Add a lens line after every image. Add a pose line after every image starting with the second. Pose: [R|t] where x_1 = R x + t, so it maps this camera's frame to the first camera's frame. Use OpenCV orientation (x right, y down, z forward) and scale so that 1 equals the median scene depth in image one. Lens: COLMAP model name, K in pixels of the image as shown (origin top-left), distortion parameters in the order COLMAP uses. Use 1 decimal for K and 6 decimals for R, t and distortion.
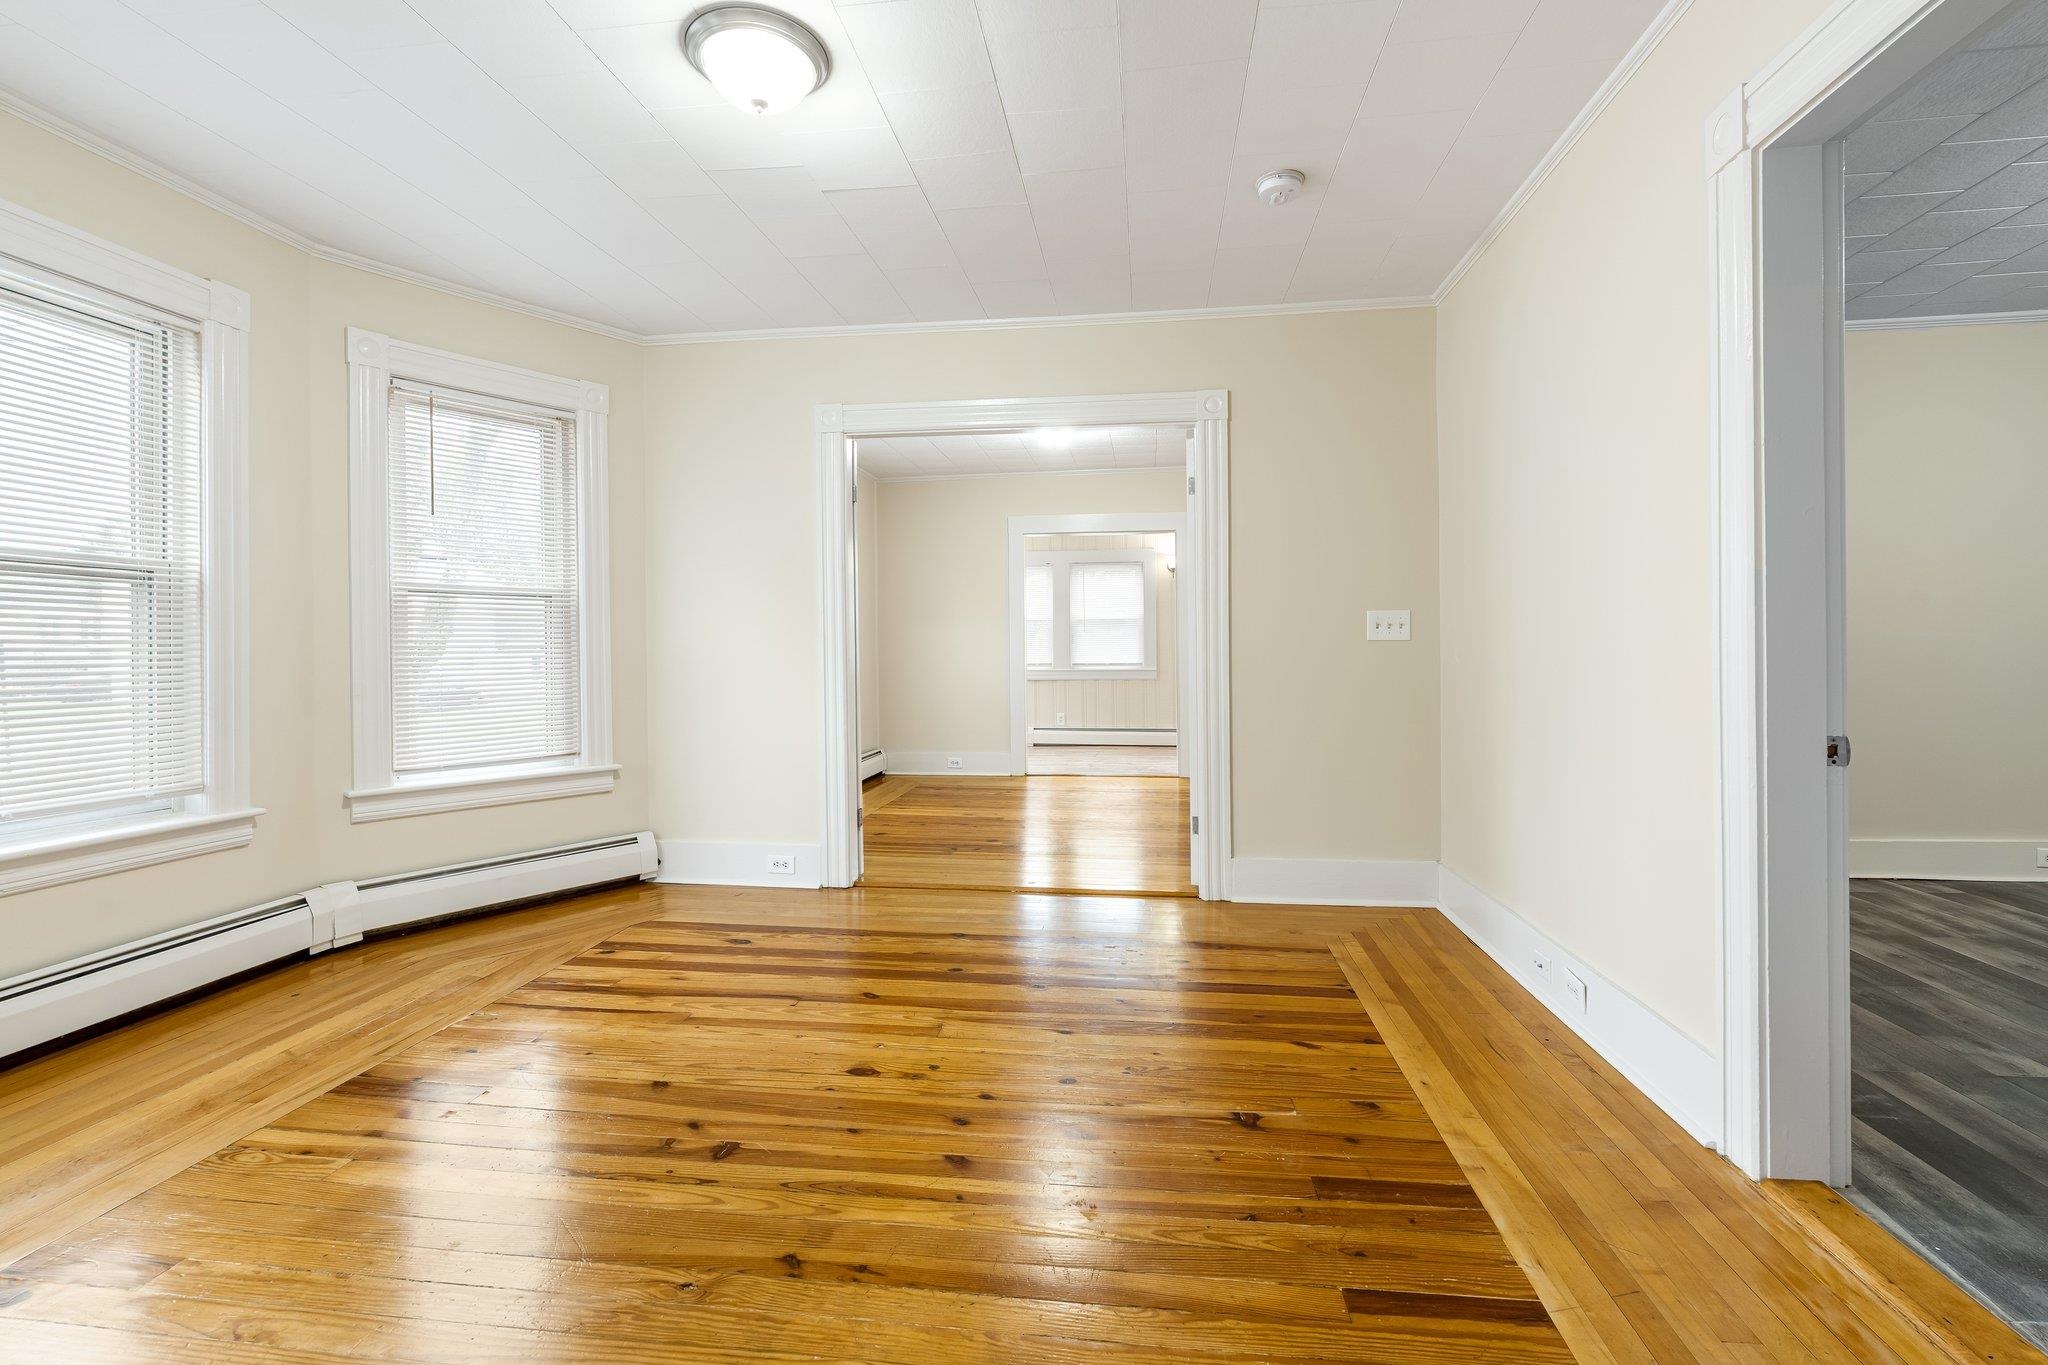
lens RADIAL K [[916.8, 0, 1022.3], [0, 916.8, 652.0], [0, 0, 1]] dist [-0.004562, 0.000921]
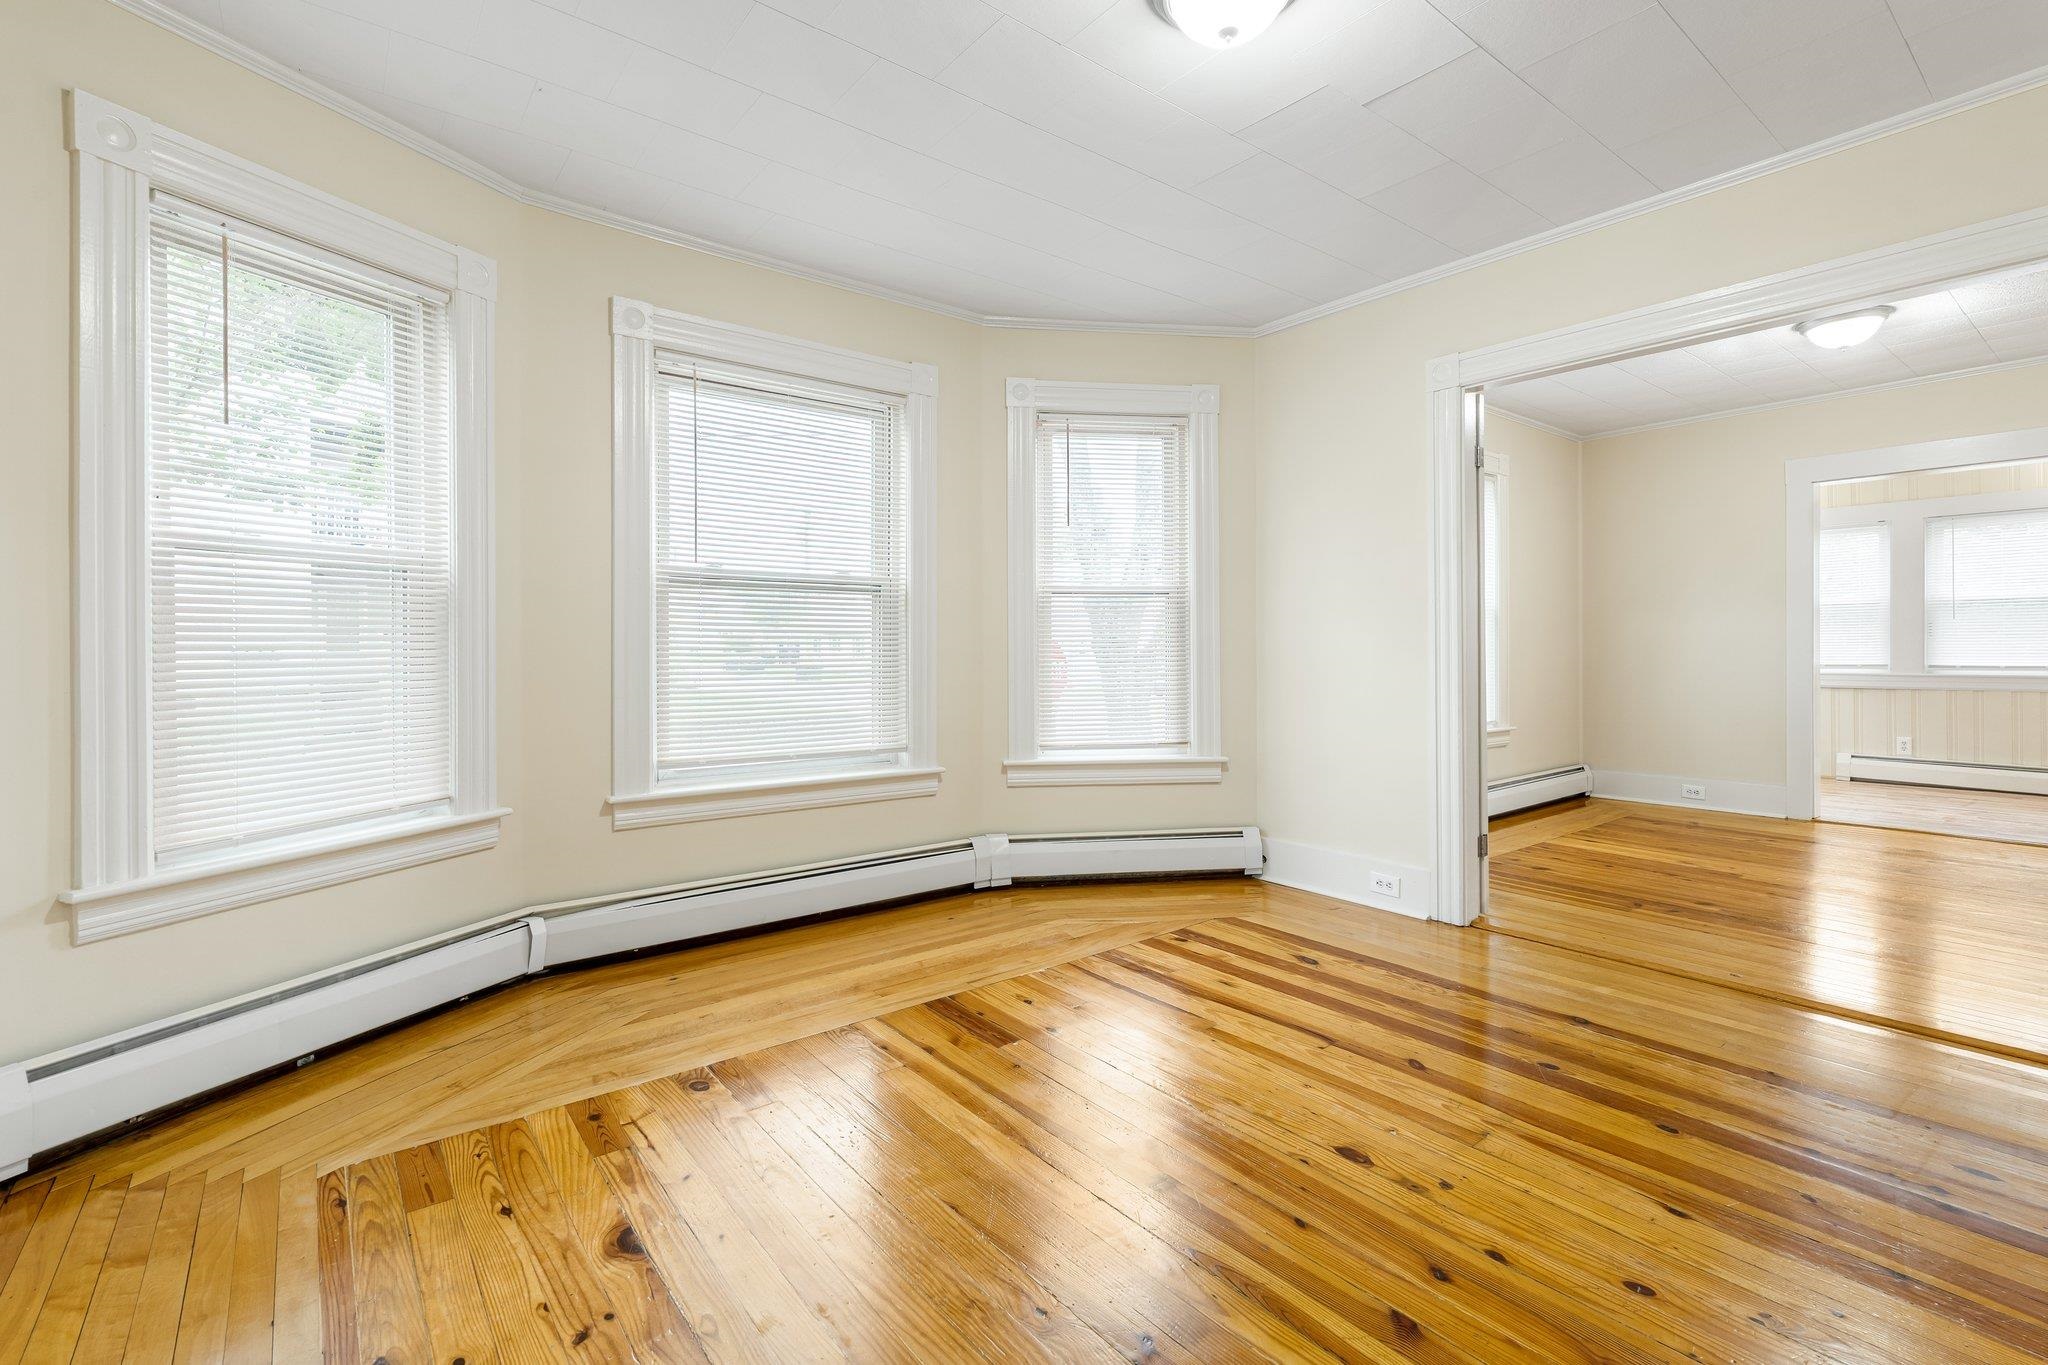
lens RADIAL K [[916.8, 0, 1022.3], [0, 916.8, 652.0], [0, 0, 1]] dist [-0.004562, 0.000921]
pose [[0.716870, 0.006296, -0.697178, 0.147315], [-0.002351, 0.999975, 0.006614, 0.000798], [0.697203, -0.003102, 0.716868, 0.164014]]
